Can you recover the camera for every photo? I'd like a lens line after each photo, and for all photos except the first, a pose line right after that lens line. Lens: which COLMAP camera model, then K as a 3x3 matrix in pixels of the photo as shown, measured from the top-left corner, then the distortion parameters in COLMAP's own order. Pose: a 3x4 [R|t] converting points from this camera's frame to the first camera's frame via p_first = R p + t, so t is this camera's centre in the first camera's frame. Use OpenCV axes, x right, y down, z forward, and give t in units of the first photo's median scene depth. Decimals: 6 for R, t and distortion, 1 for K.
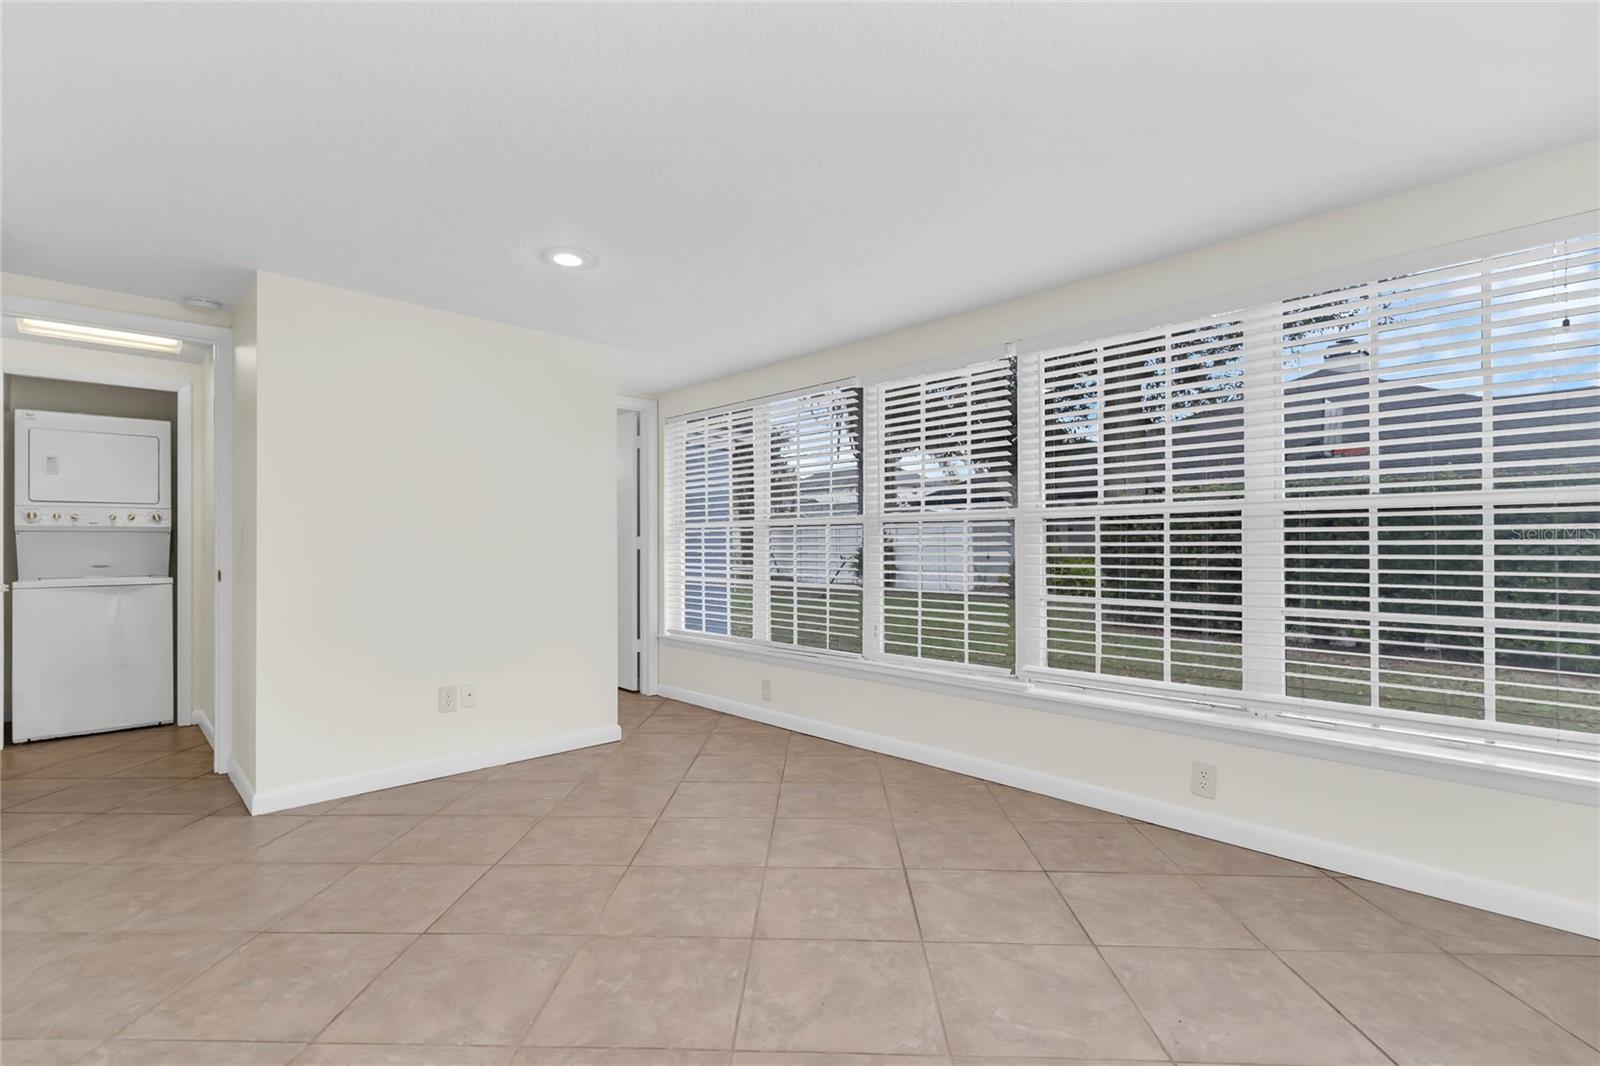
lens RADIAL K [[752.9, 0, 800.0], [0, 752.9, 533.0], [0, 0, 1]] dist [0.010843, 0.000248]
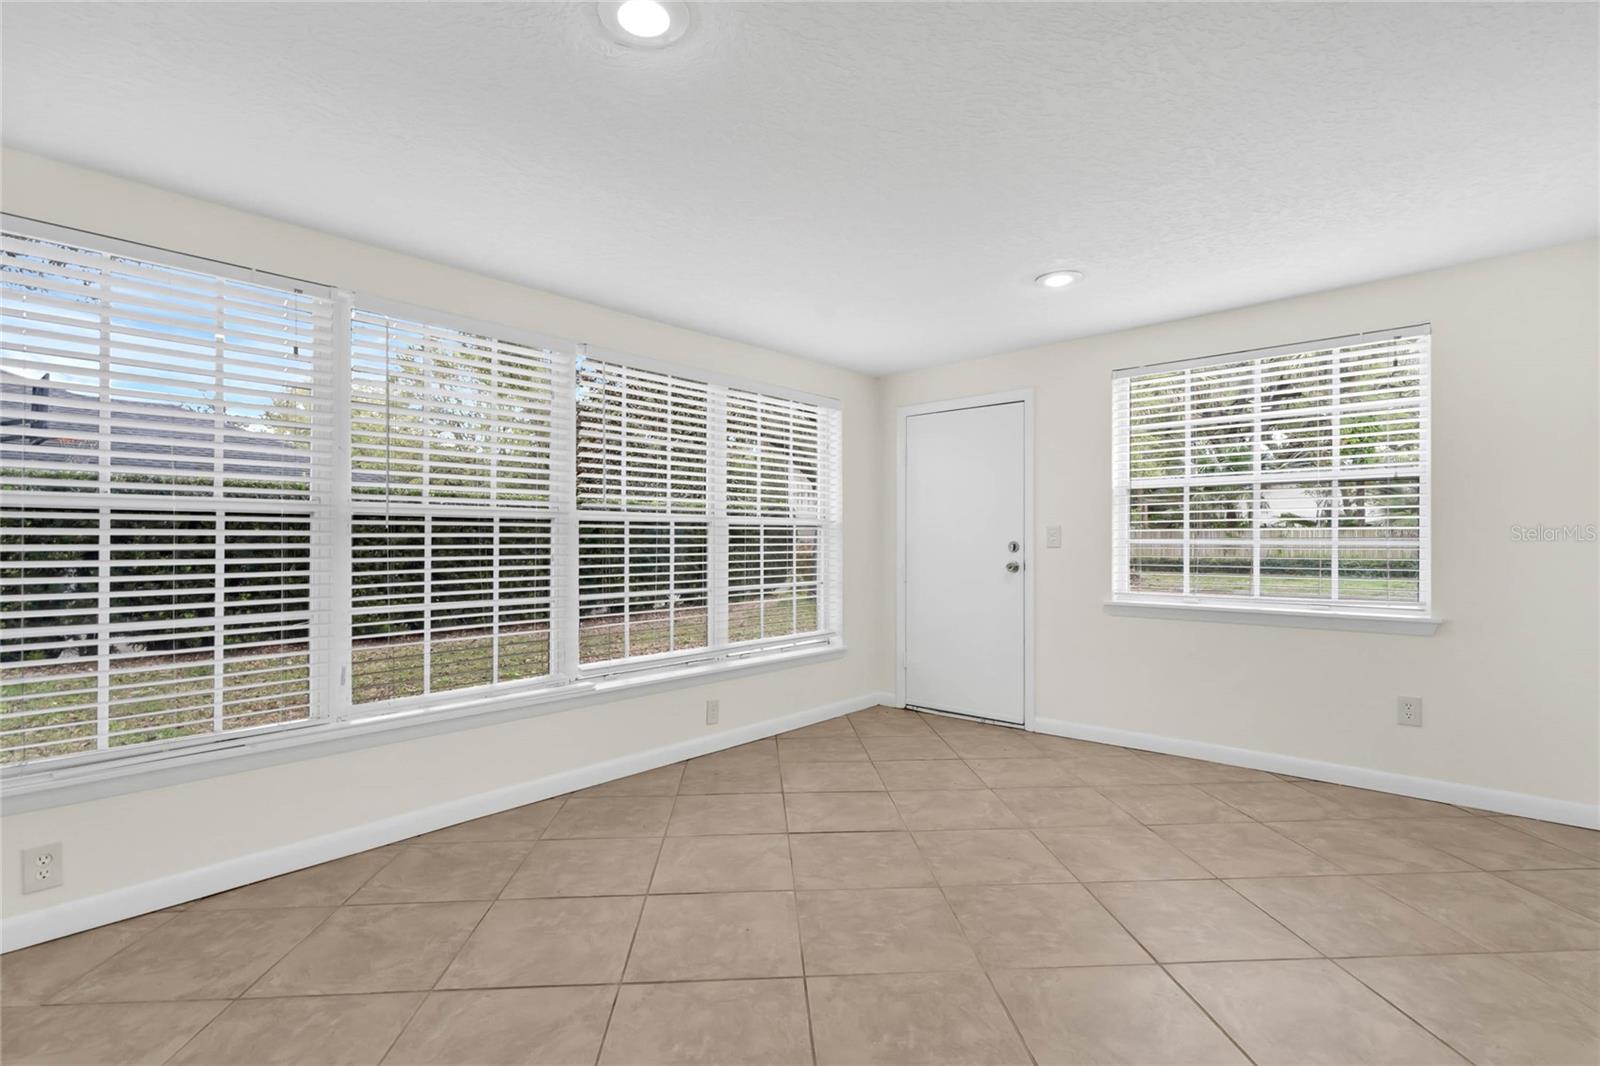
lens RADIAL K [[729.6, 0, 800.0], [0, 729.6, 533.0], [0, 0, 1]] dist [-0.001859, -0.000068]
pose [[-0.081387, 0.019602, 0.996490, -0.787288], [-0.012729, 0.999705, -0.020705, 0.016122], [-0.996601, -0.014369, -0.081114, 0.886313]]
